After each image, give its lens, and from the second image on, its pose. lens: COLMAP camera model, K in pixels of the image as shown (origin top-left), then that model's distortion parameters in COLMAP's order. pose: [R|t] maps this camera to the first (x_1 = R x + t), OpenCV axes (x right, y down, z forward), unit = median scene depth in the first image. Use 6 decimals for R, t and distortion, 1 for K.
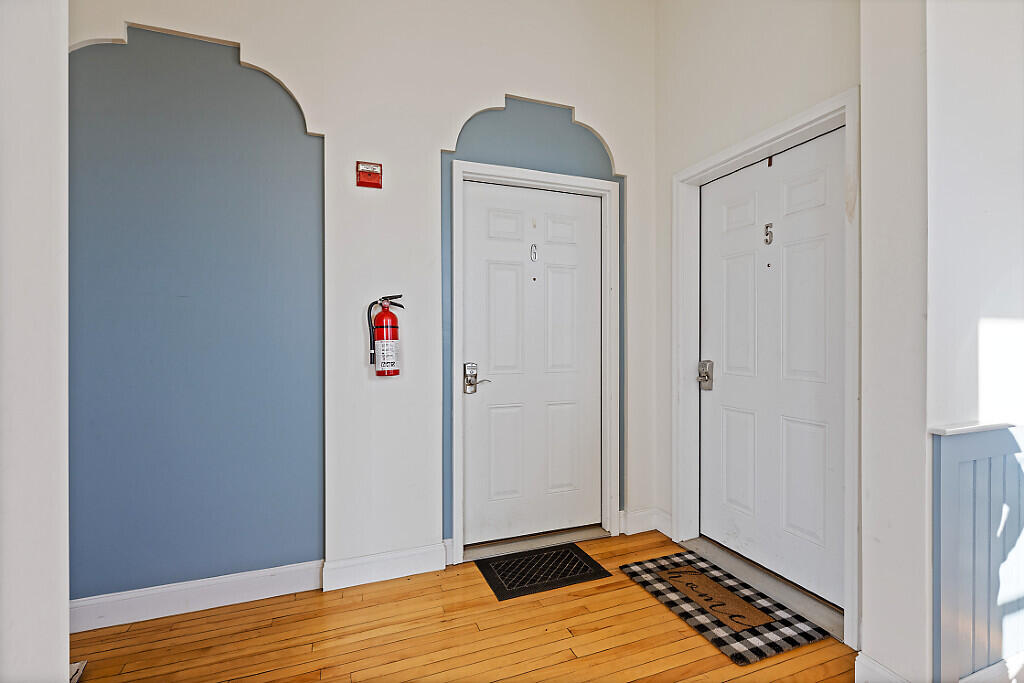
lens RADIAL K [[467.9, 0, 506.4], [0, 467.9, 341.9], [0, 0, 1]] dist [-0.001176, 0.000431]
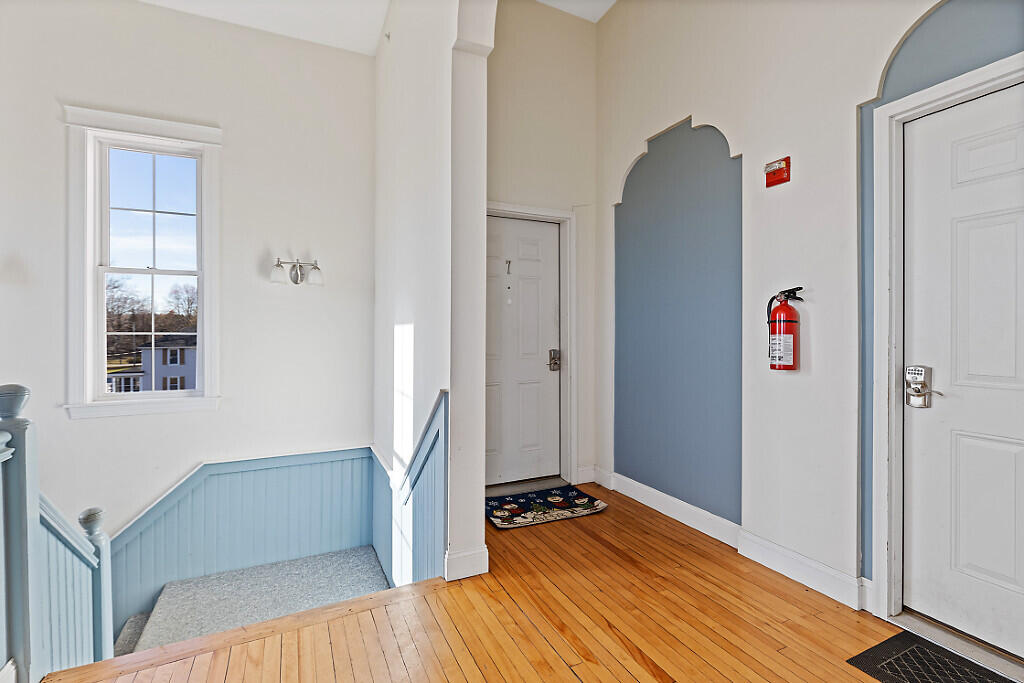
lens RADIAL K [[467.9, 0, 509.0], [0, 467.9, 335.6], [0, 0, 1]] dist [-0.001176, 0.000431]
pose [[0.075889, 0.009669, -0.997069, 0.691410], [-0.007026, 0.999933, 0.009162, -0.005507], [0.997091, 0.006310, 0.075952, 0.342520]]
